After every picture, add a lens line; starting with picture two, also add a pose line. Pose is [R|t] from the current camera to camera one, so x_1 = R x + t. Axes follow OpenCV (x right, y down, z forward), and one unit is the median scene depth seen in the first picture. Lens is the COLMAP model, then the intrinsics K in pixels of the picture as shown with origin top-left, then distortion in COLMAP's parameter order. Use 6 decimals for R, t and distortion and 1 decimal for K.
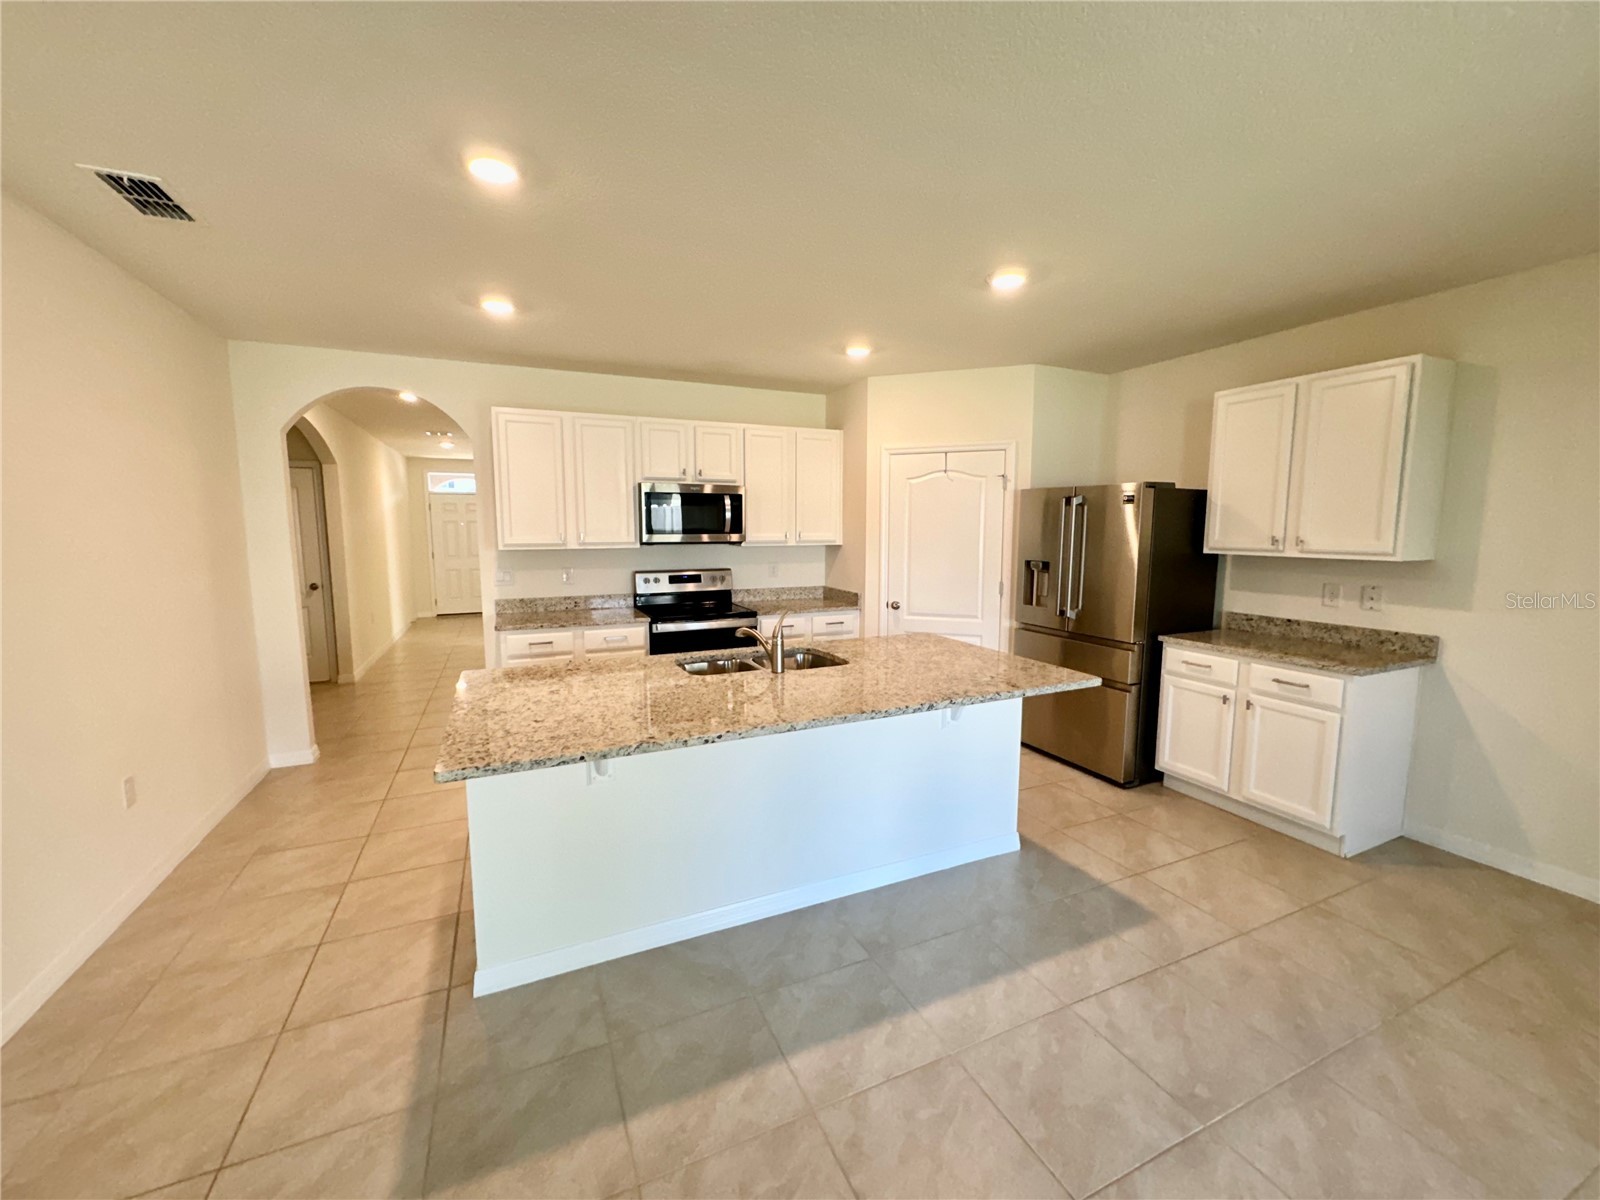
lens RADIAL K [[638.7, 0, 800.0], [0, 638.7, 596.9], [0, 0, 1]] dist [0.000335, -0.000289]
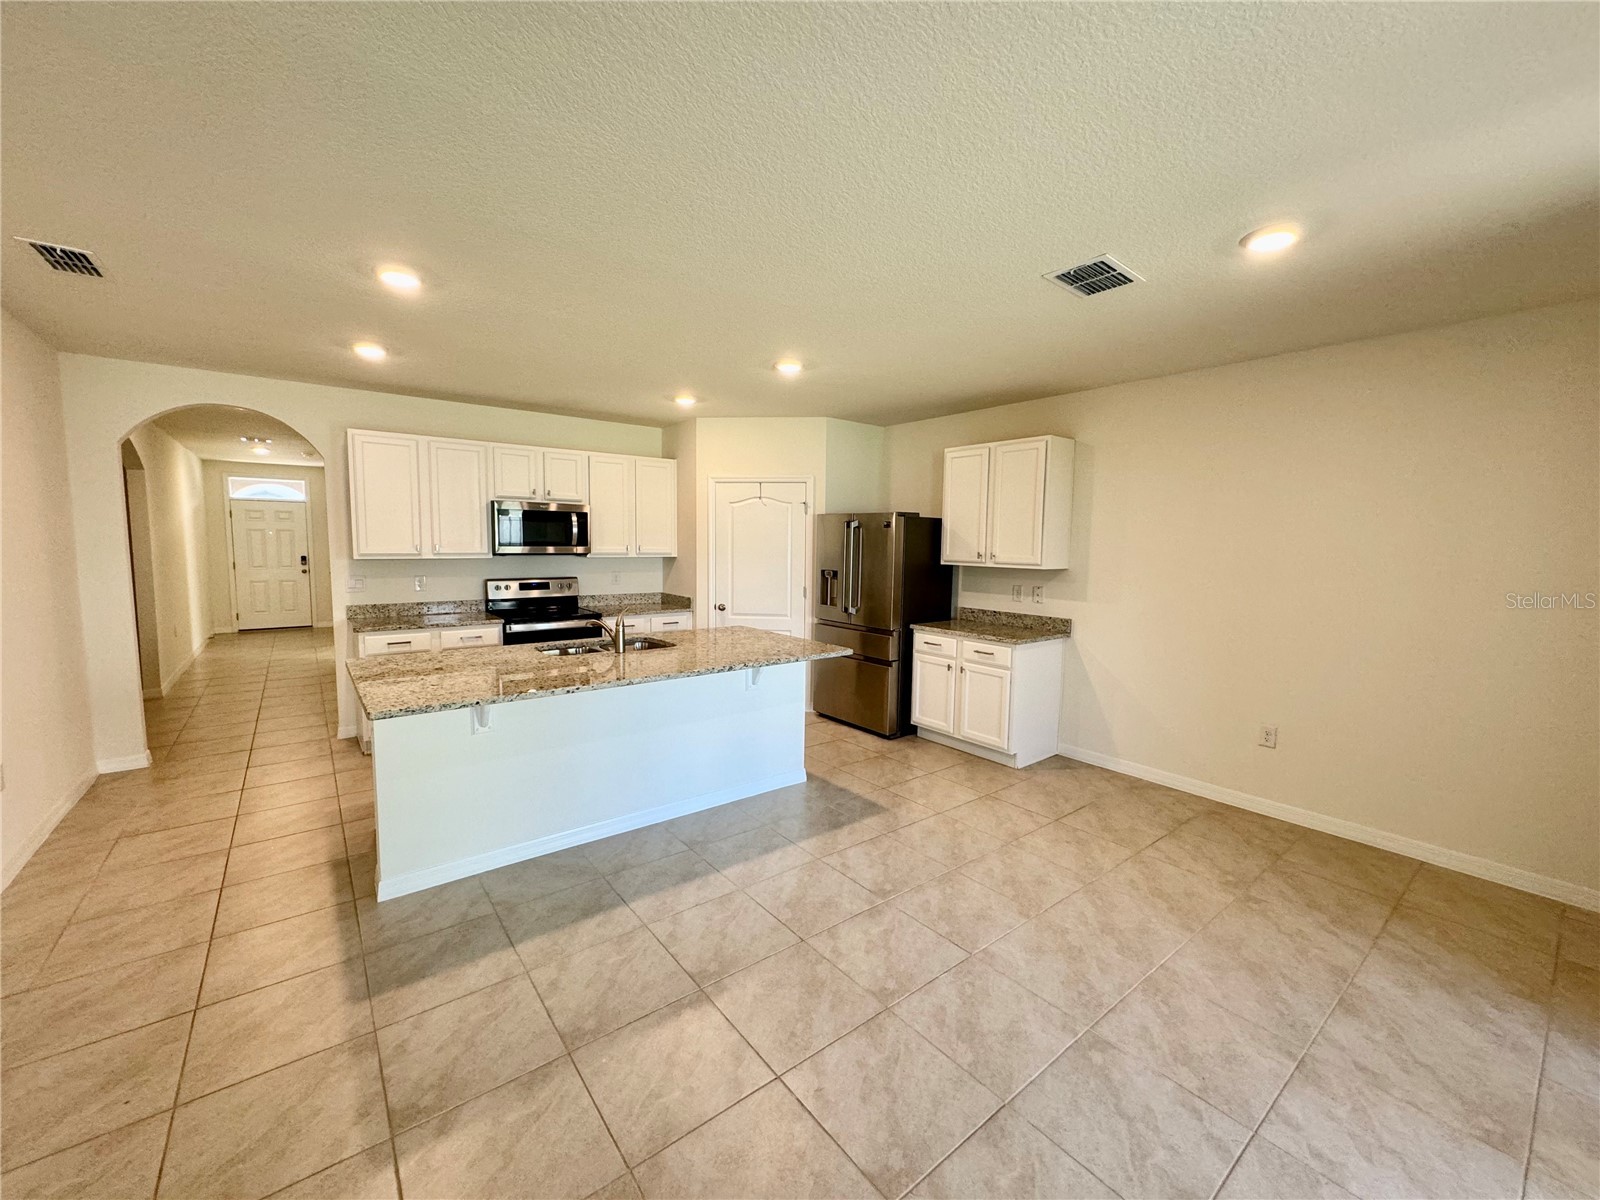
lens RADIAL K [[638.7, 0, 800.0], [0, 638.7, 596.9], [0, 0, 1]] dist [0.000335, -0.000289]
pose [[0.971680, -0.008221, 0.236159, 0.011584], [0.013149, 0.999727, -0.019299, 0.025286], [-0.235936, 0.021858, 0.971523, -0.272117]]
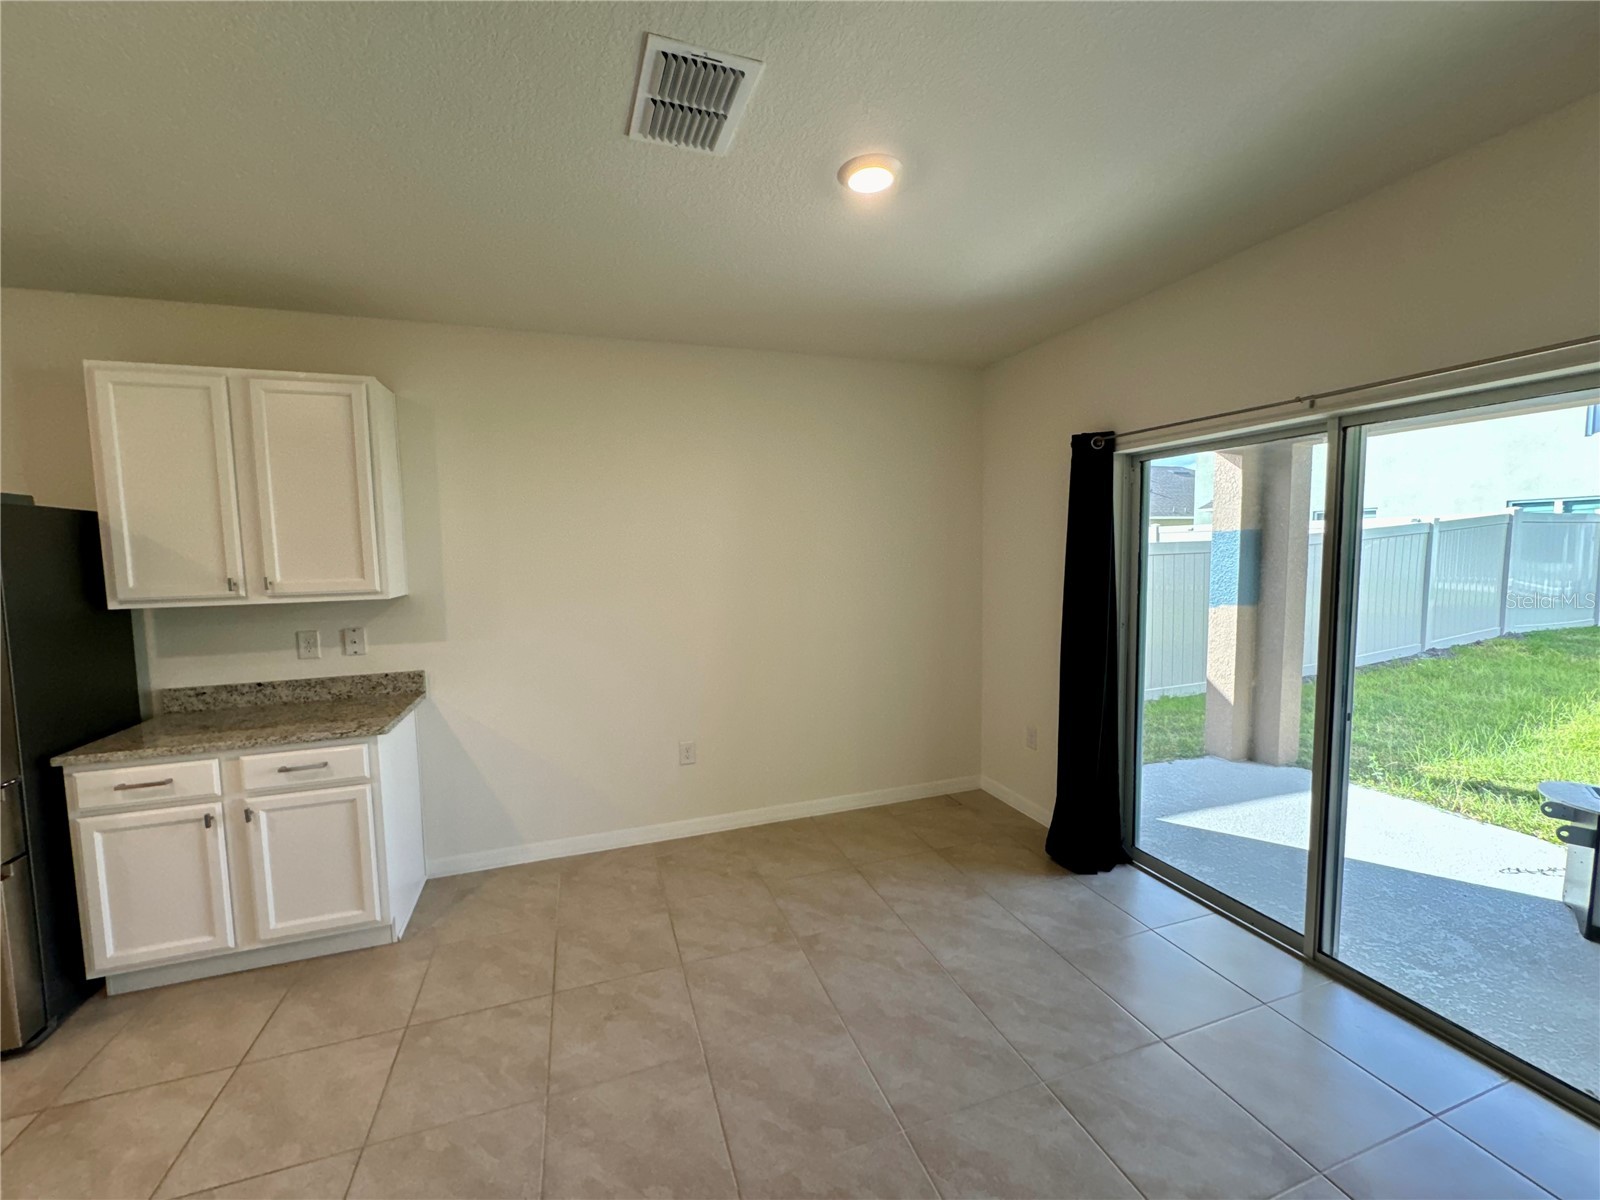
lens RADIAL K [[638.7, 0, 800.0], [0, 638.7, 596.9], [0, 0, 1]] dist [0.000335, -0.000289]
pose [[0.091829, -0.079575, 0.992590, 0.062434], [0.129622, 0.989276, 0.067317, -0.035445], [-0.987302, 0.122480, 0.101158, 0.256792]]
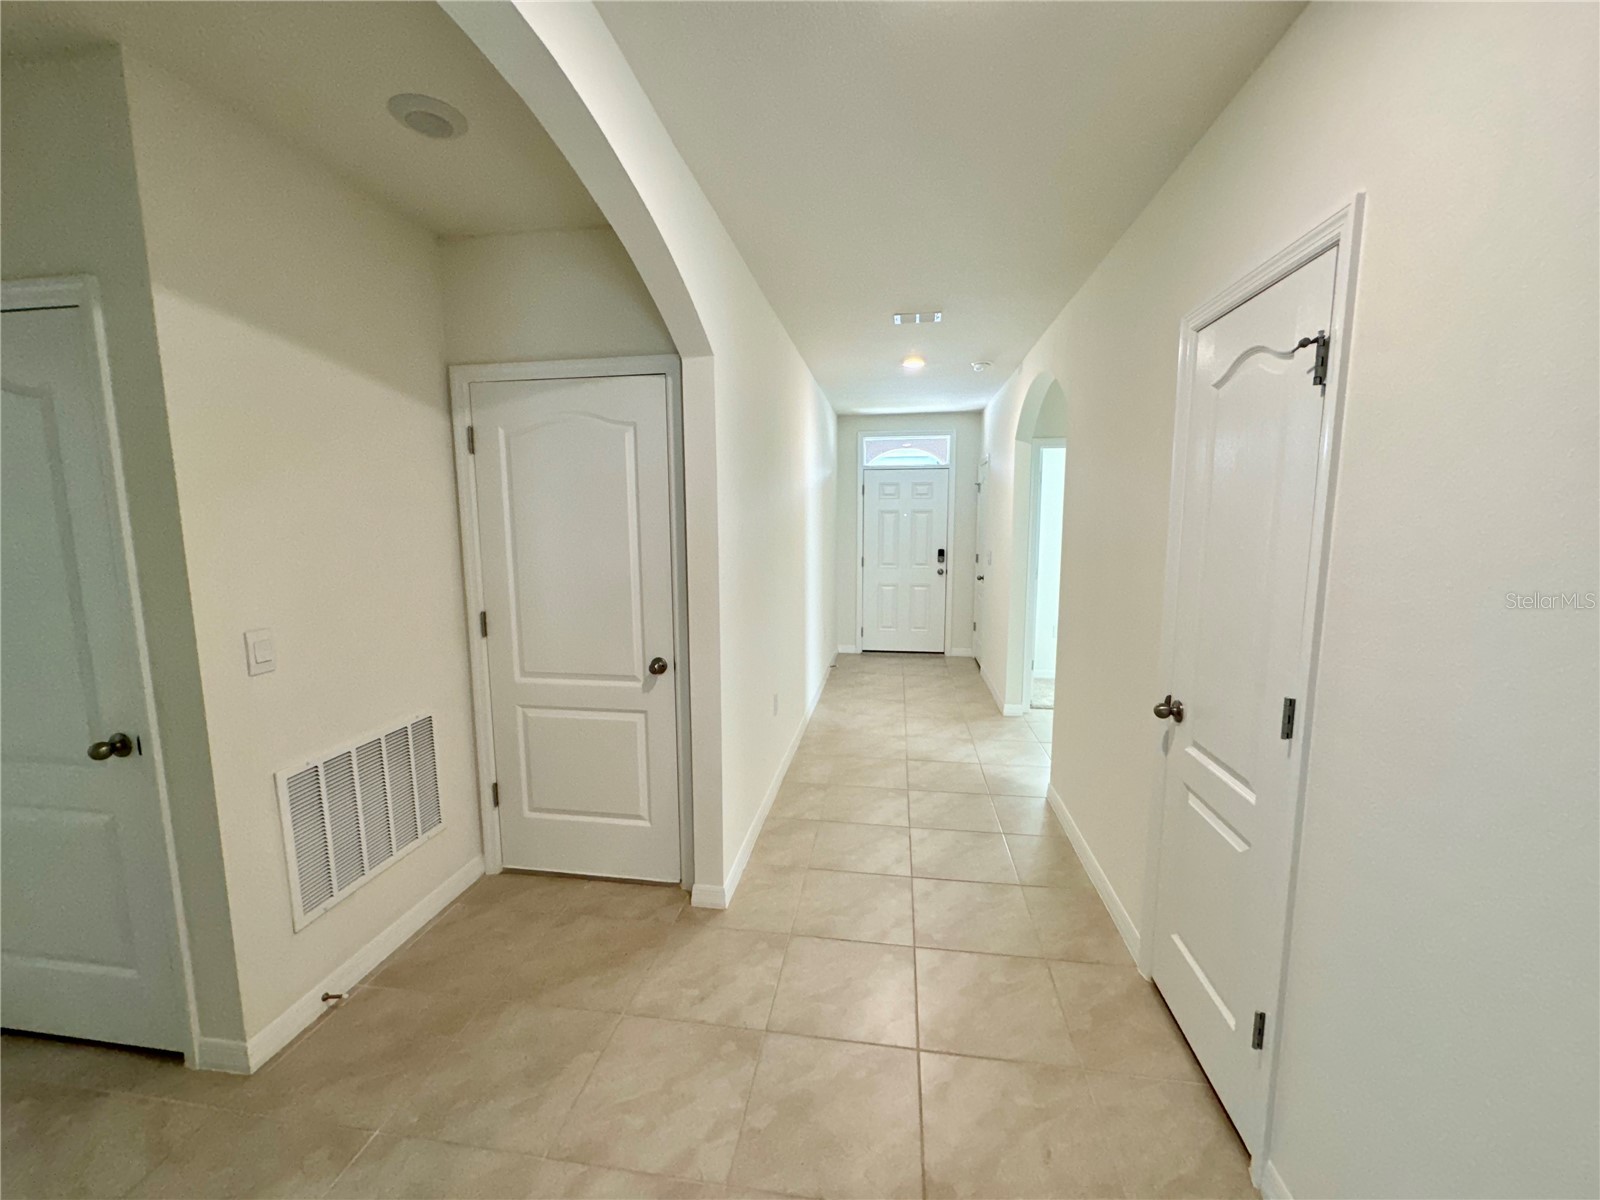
lens RADIAL K [[638.7, 0, 800.0], [0, 638.7, 596.9], [0, 0, 1]] dist [0.000335, -0.000289]
pose [[0.837576, 0.065412, -0.542391, -0.773326], [-0.057211, 0.997849, 0.031993, -0.135395], [0.543317, 0.004234, 0.839517, 1.178595]]
